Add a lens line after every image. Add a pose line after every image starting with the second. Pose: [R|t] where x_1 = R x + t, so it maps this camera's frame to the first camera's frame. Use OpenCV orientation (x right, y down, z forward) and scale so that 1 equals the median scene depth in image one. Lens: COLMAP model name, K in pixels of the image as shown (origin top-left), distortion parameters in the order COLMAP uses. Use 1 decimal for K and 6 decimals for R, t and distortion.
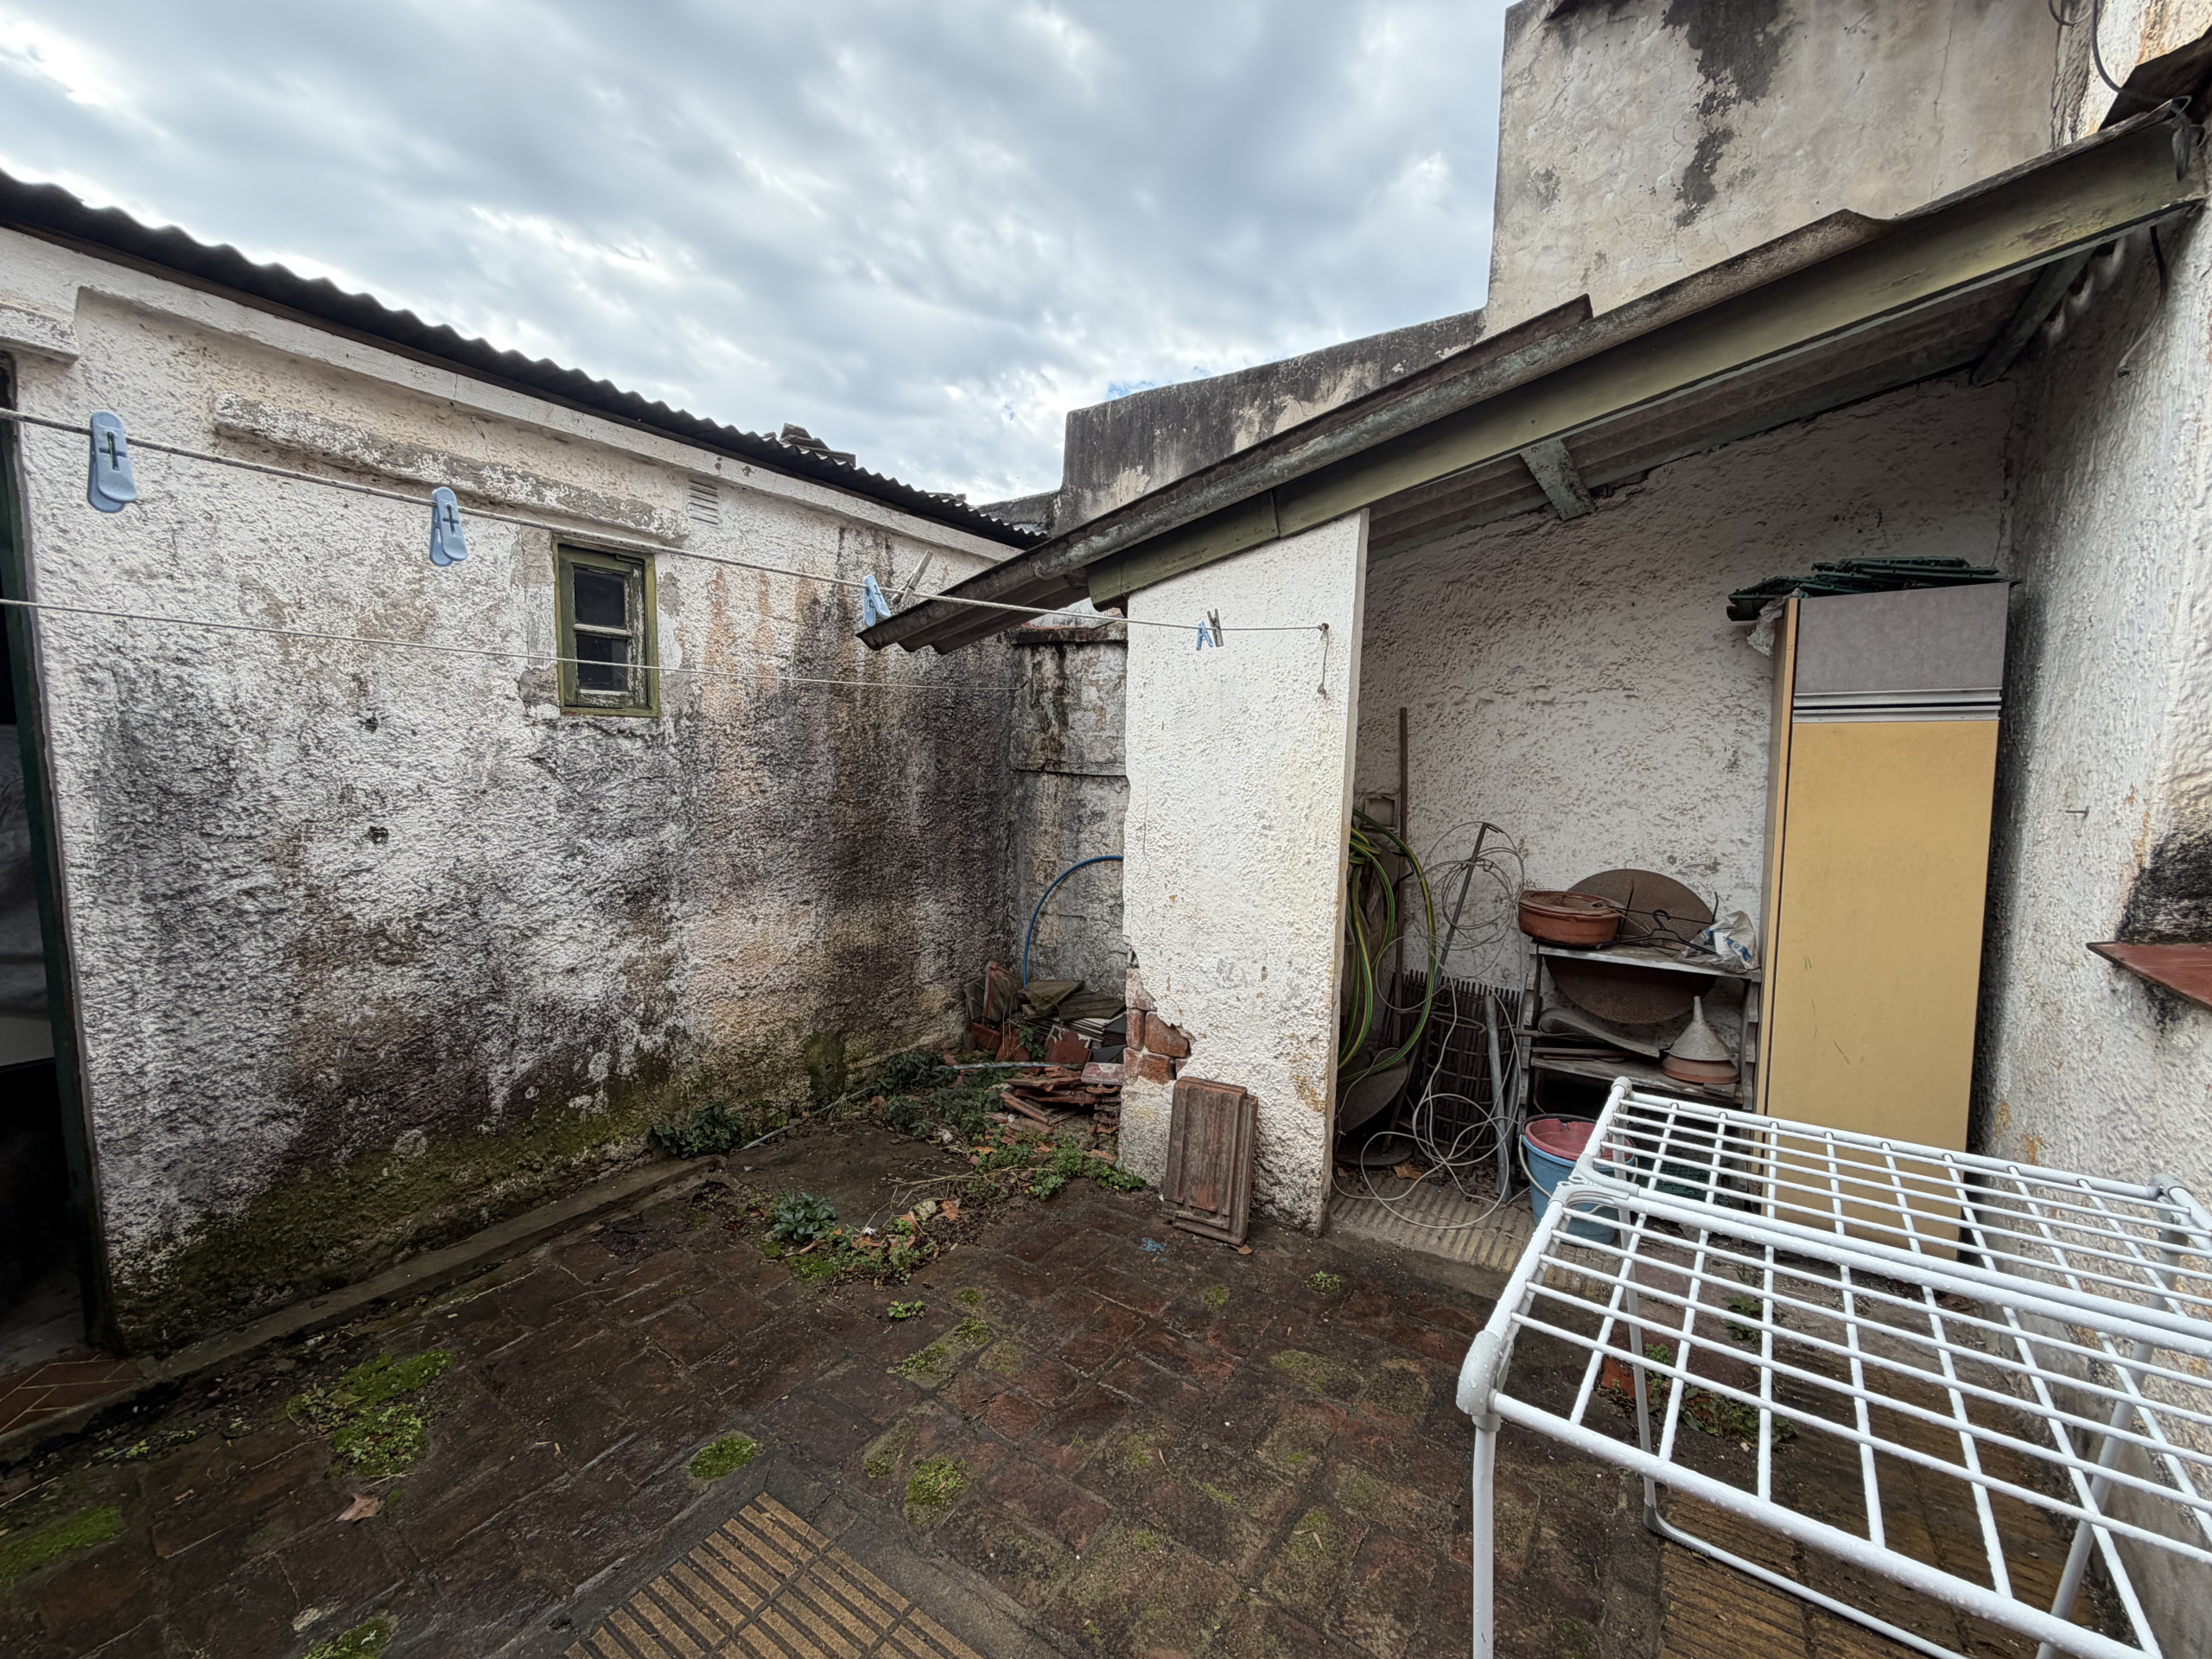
lens RADIAL K [[878.1, 0, 1102.9], [0, 878.1, 832.8], [0, 0, 1]] dist [0.000105, -0.000025]
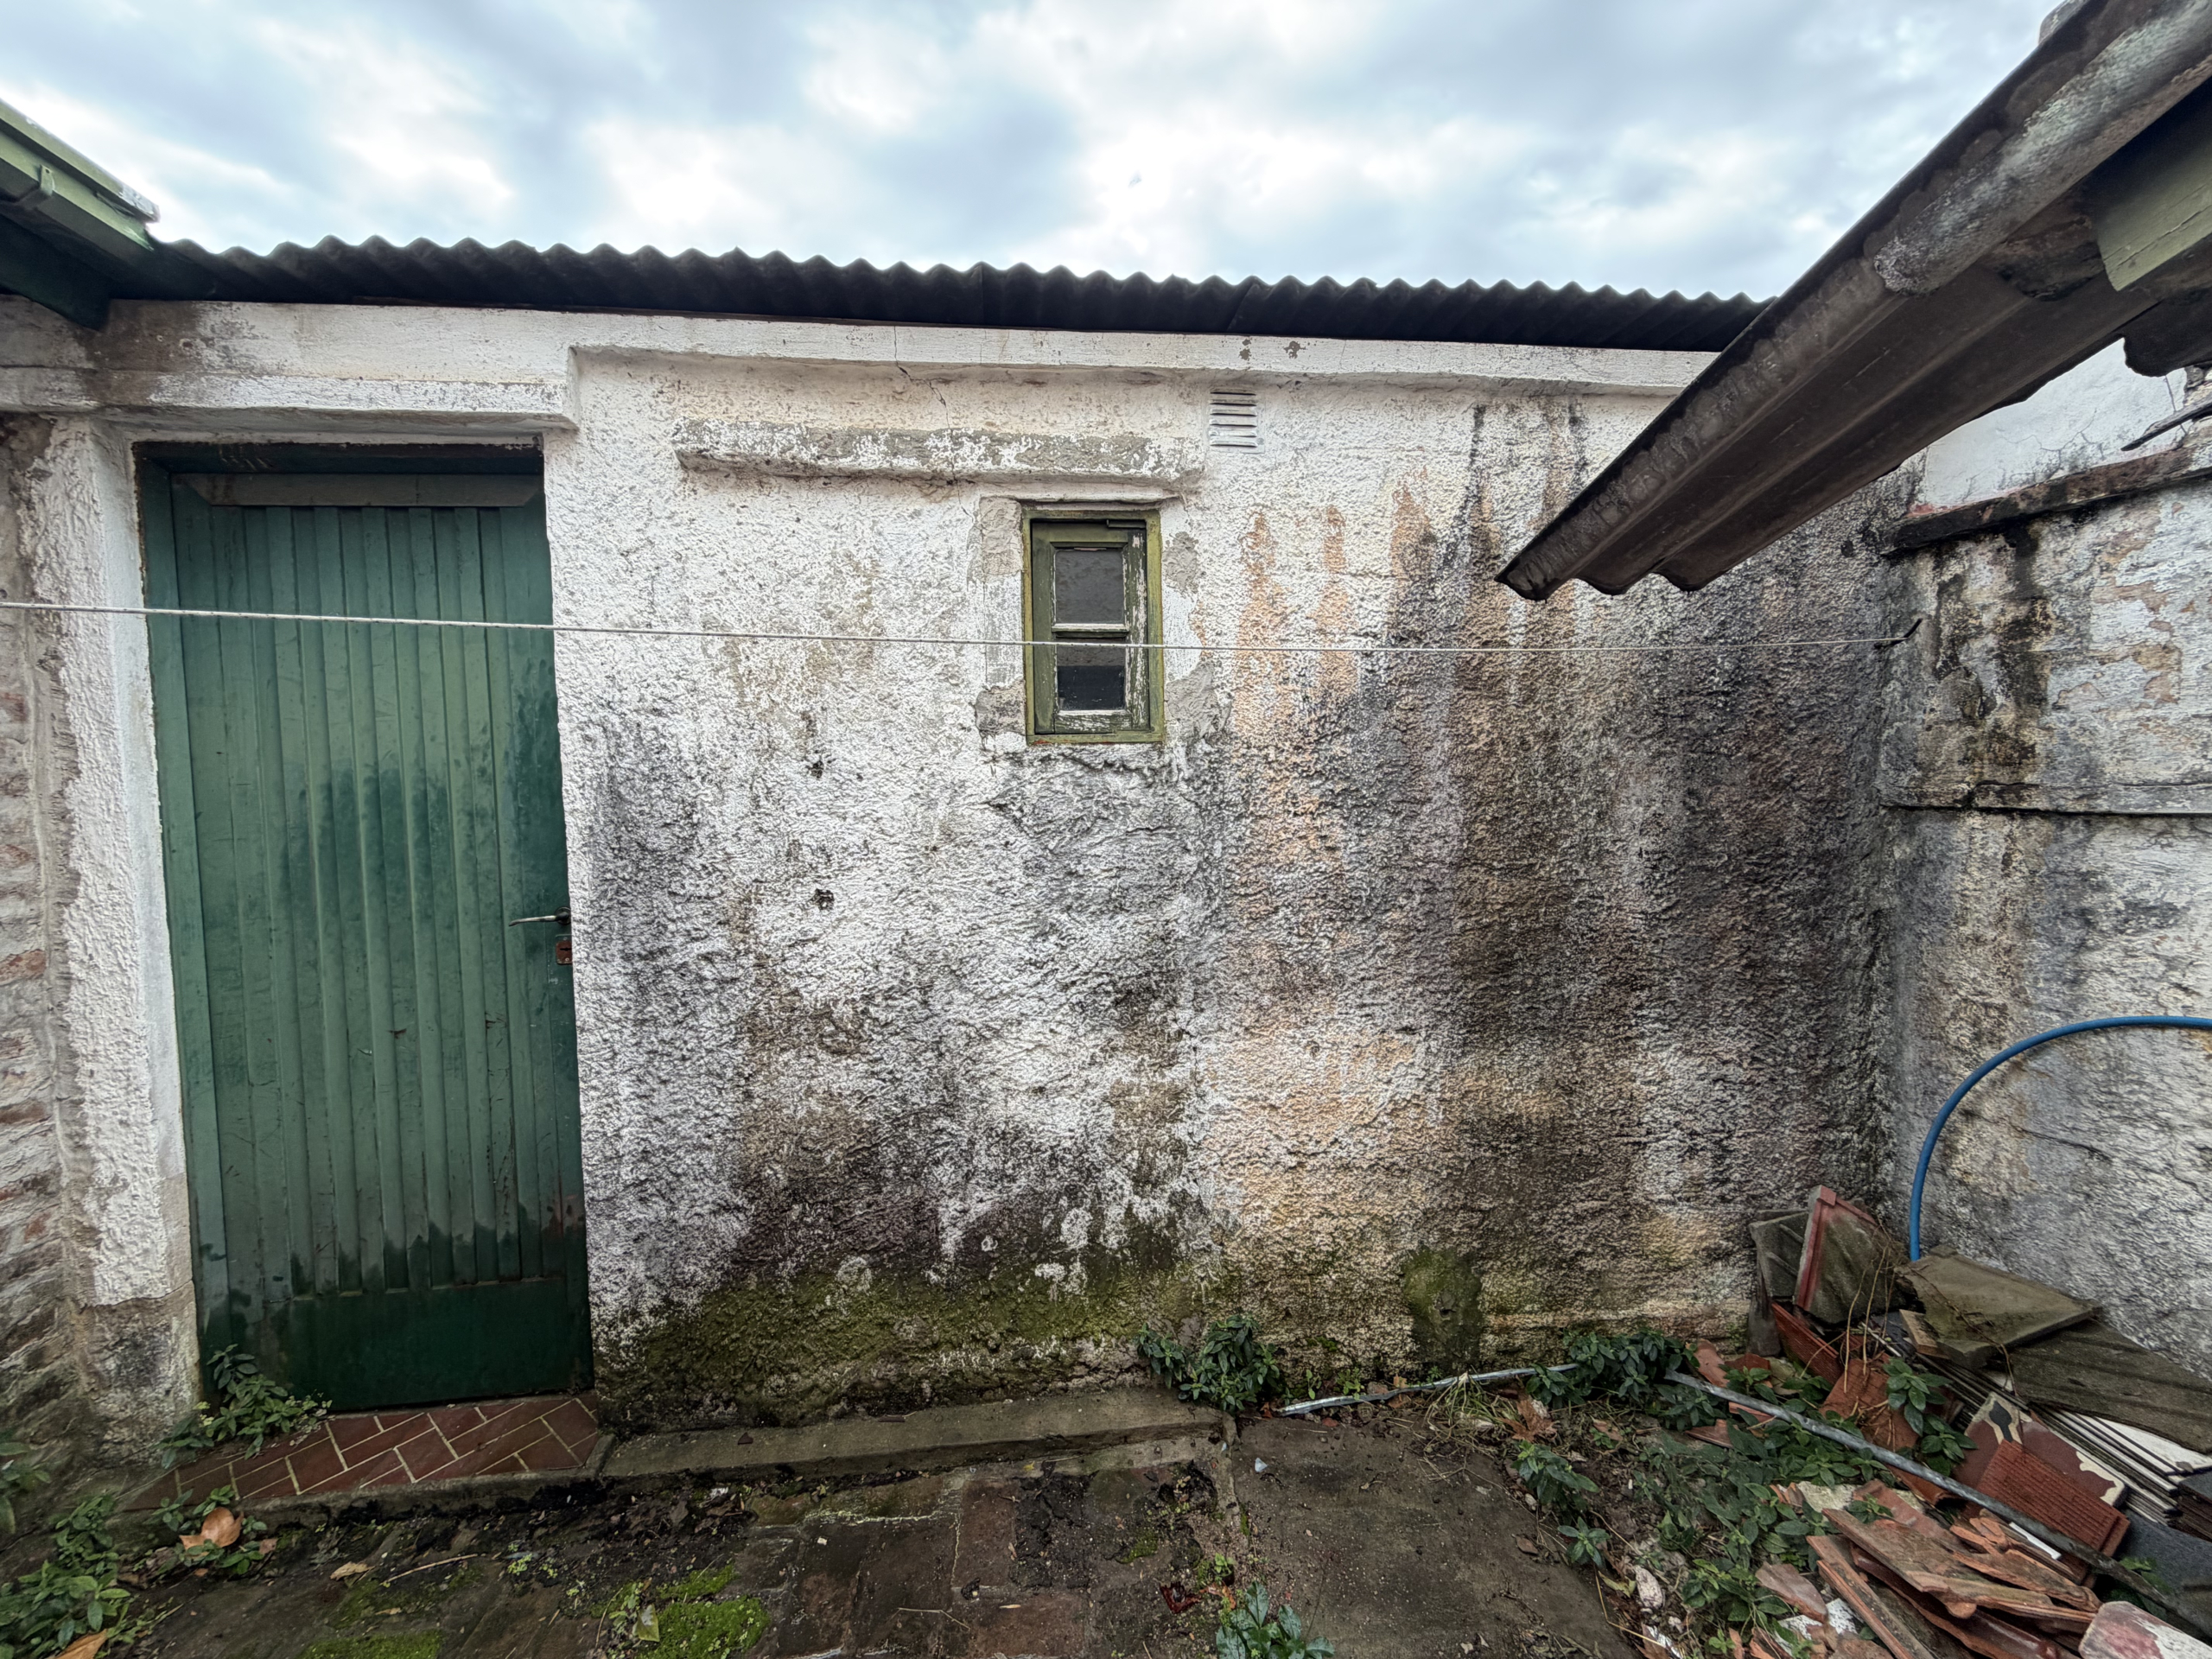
lens RADIAL K [[878.1, 0, 1102.9], [0, 878.1, 832.8], [0, 0, 1]] dist [0.000105, -0.000025]
pose [[0.635399, -0.003241, -0.772177, -0.000294], [-0.039355, 0.998556, -0.036575, -0.032195], [0.771180, 0.053629, 0.634354, 0.521685]]
